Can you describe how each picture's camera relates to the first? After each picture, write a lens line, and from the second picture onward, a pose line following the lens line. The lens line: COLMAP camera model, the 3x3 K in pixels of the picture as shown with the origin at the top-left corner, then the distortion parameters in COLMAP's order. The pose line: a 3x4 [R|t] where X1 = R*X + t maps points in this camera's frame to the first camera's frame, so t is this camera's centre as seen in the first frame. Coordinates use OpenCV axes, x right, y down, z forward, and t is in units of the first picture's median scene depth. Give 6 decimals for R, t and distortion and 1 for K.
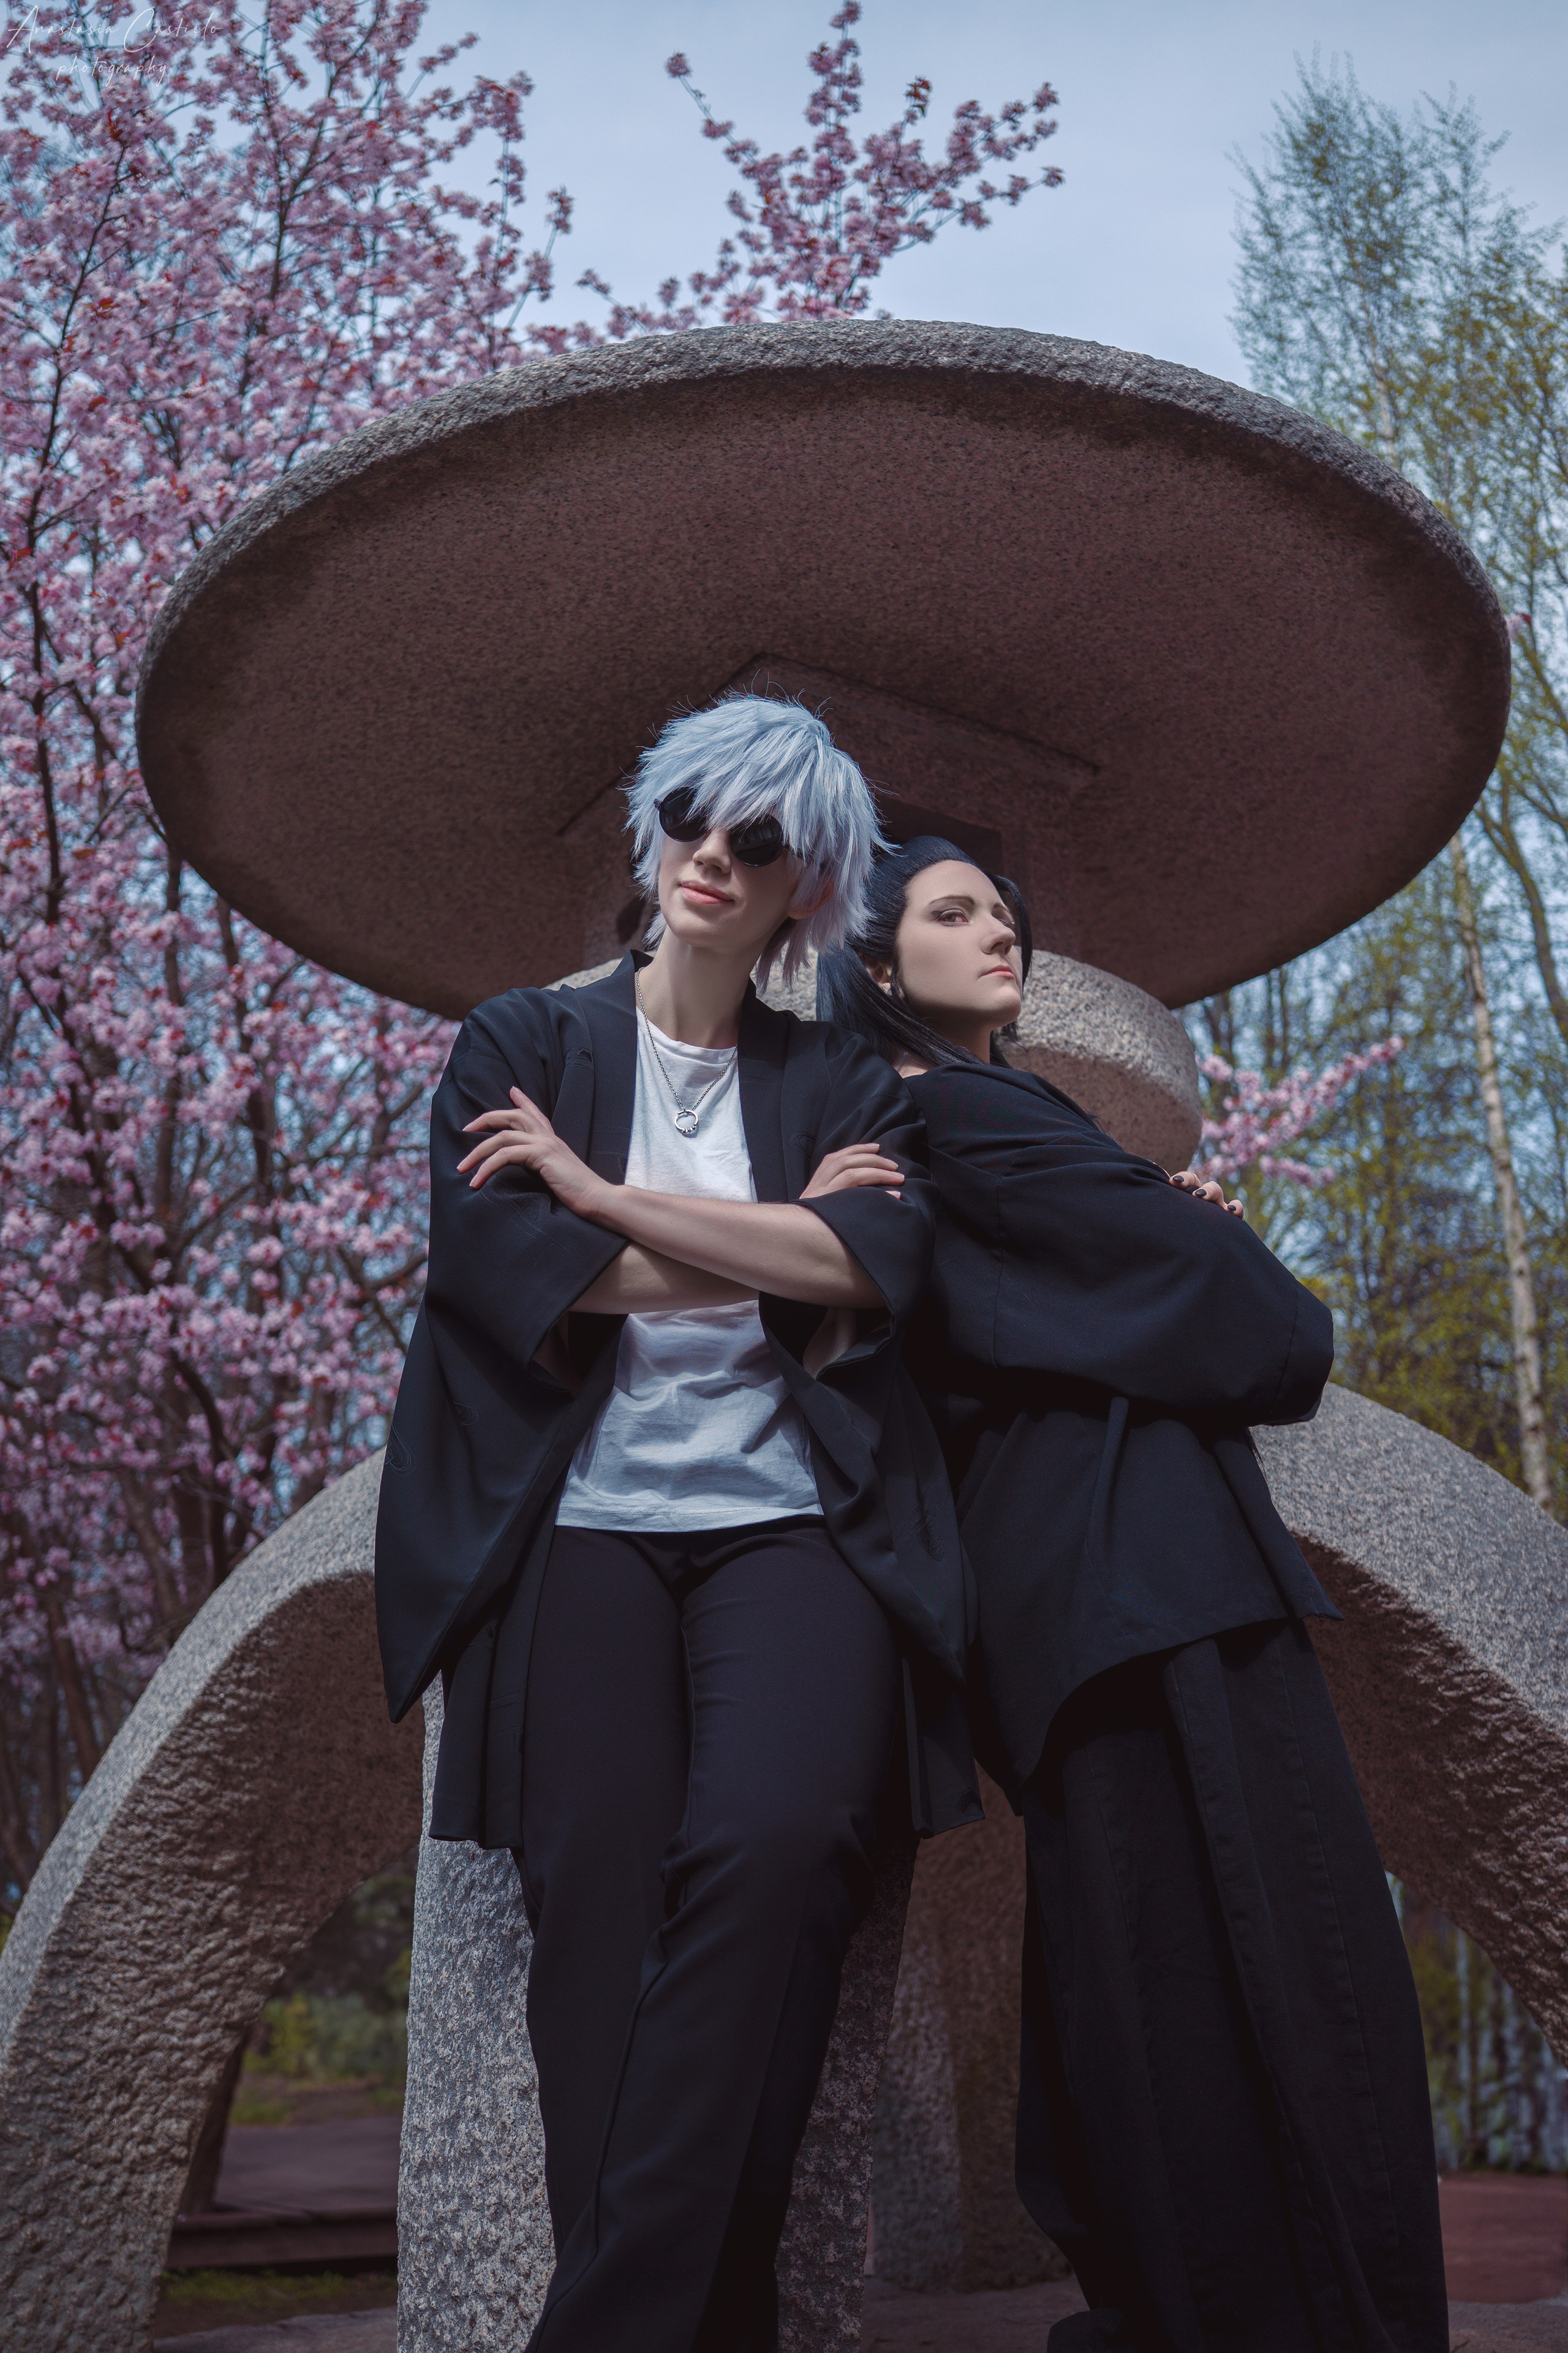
lens RADIAL K [[2315.0, 0, 789.8], [0, 2315.0, 1201.7], [0, 0, 1]] dist [-0.023562, 0.000000]
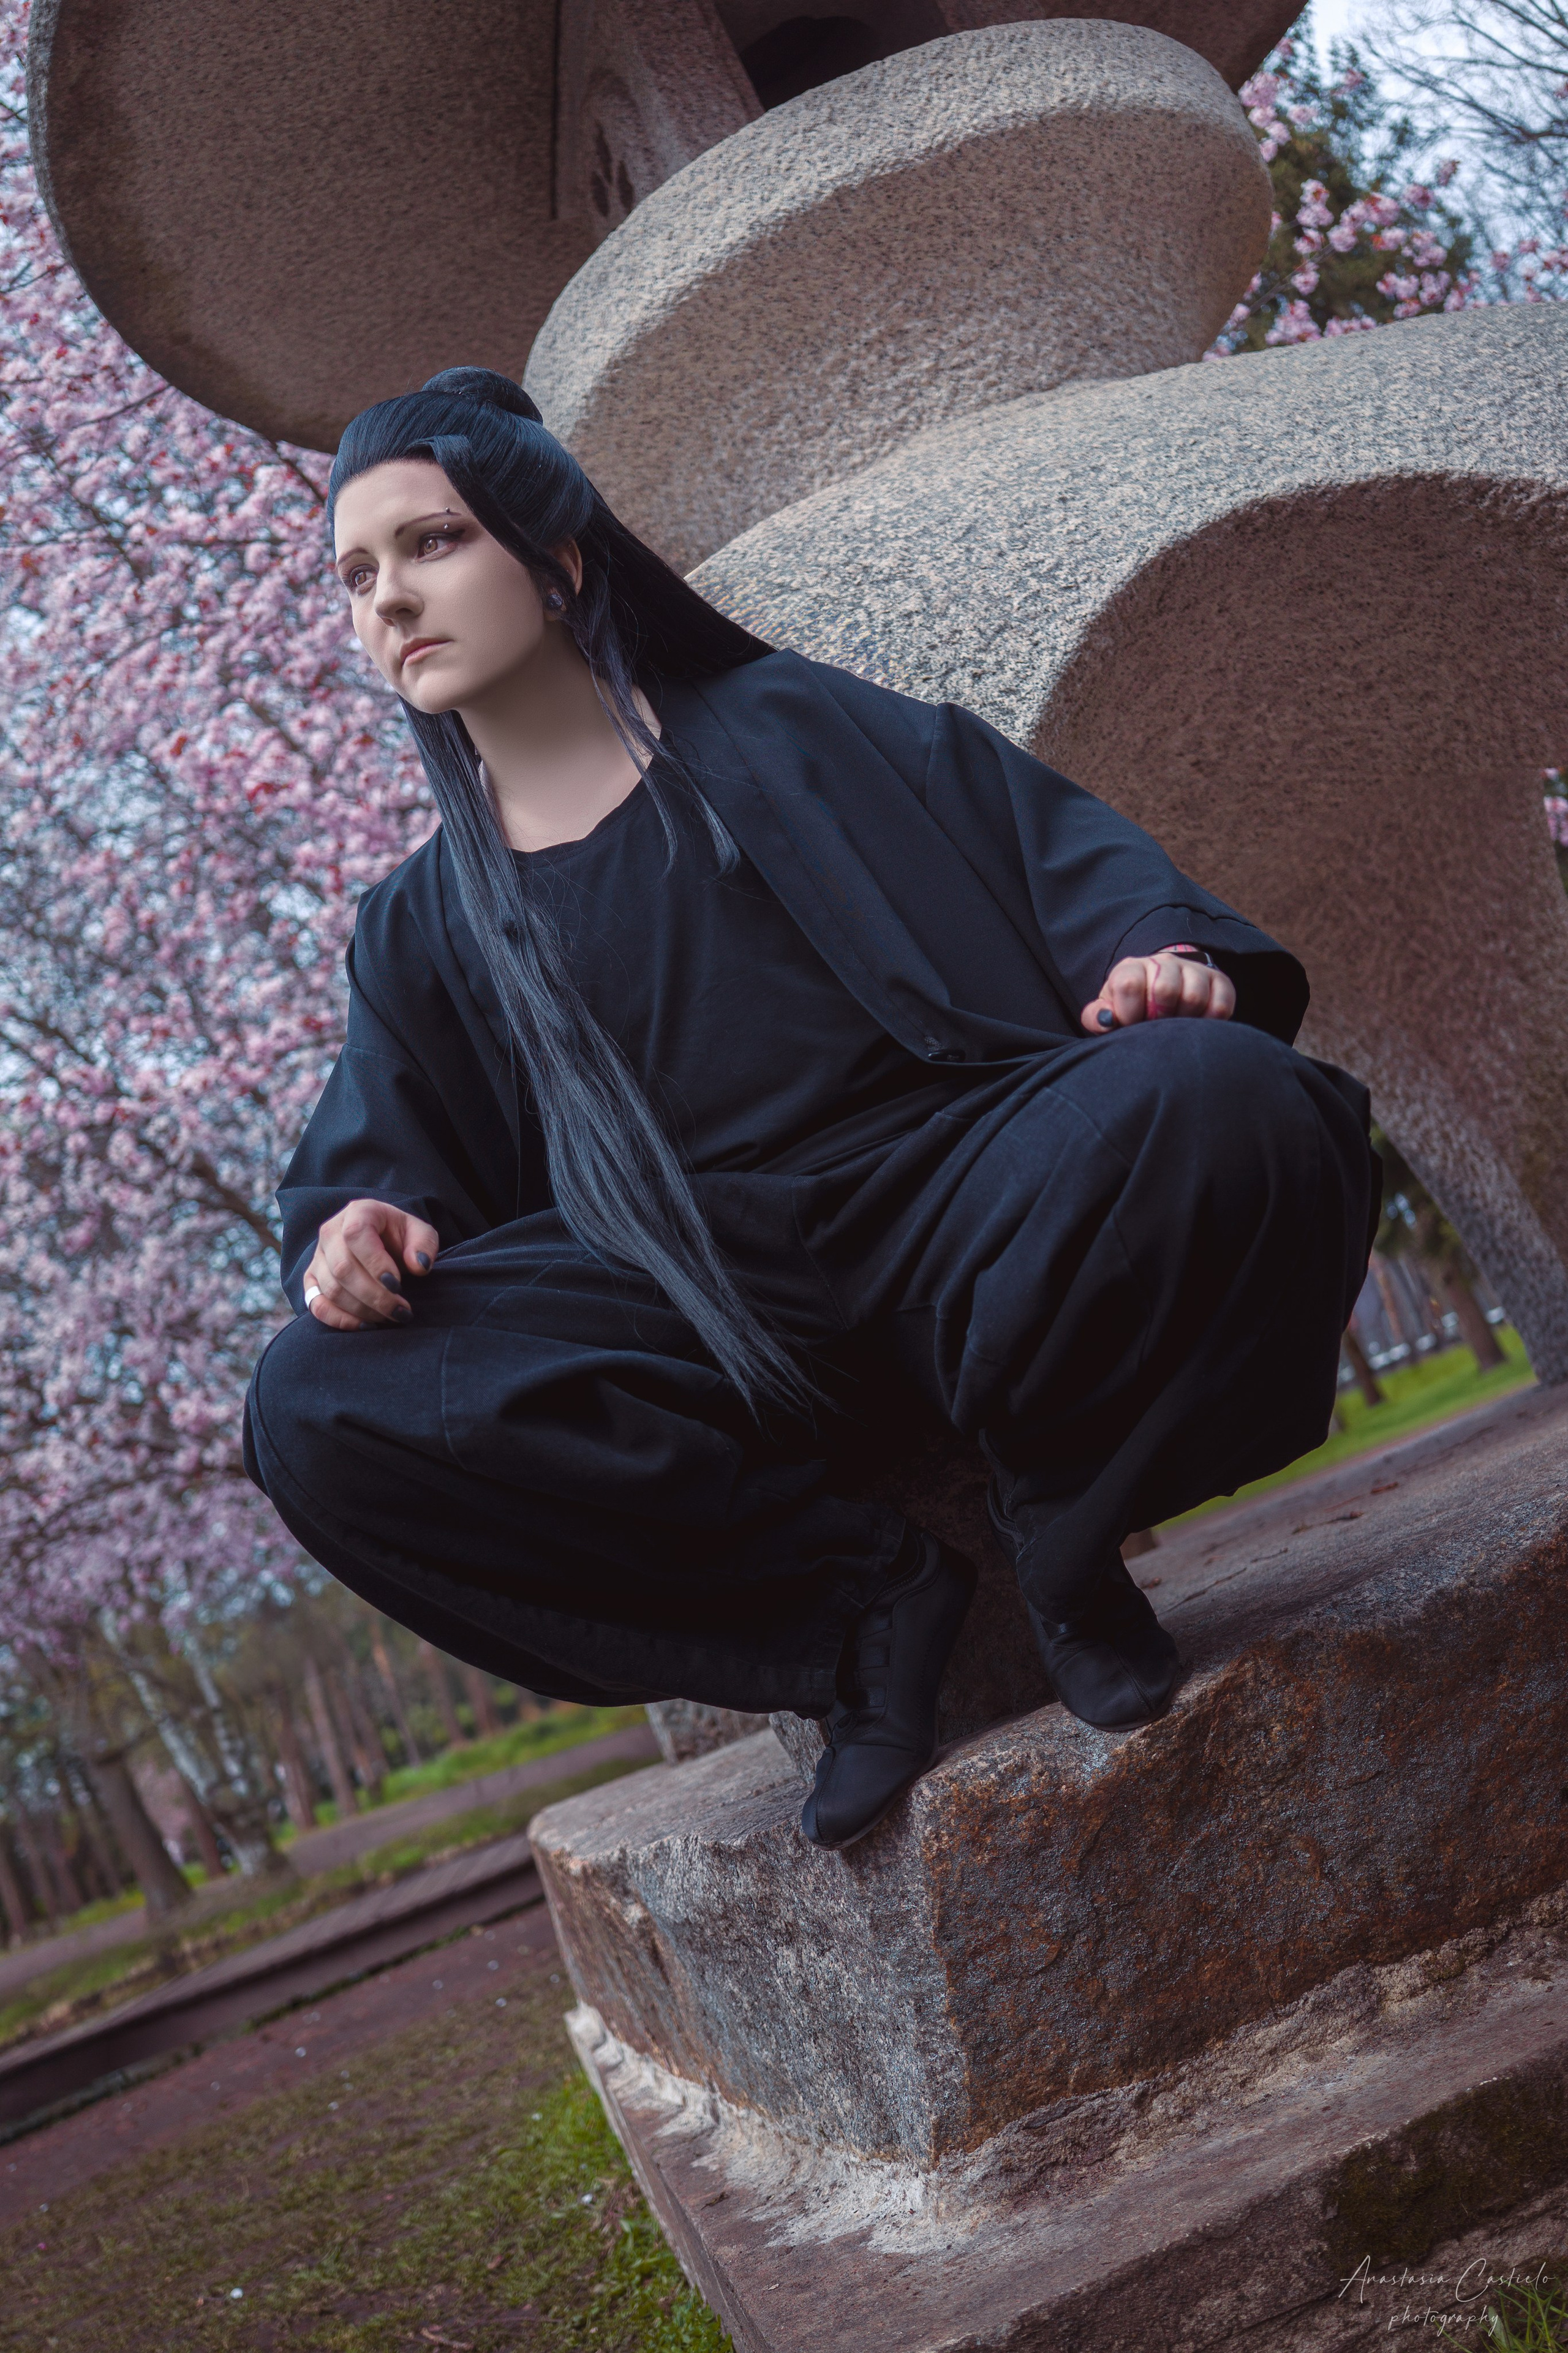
lens RADIAL K [[2315.0, 0, 797.9], [0, 2315.0, 1162.9], [0, 0, 1]] dist [-0.023562, 0.000000]
pose [[0.841515, -0.401811, -0.361110, 0.214814], [0.472141, 0.871867, 0.130121, 0.133263], [0.262555, -0.279994, 0.923400, 0.030623]]
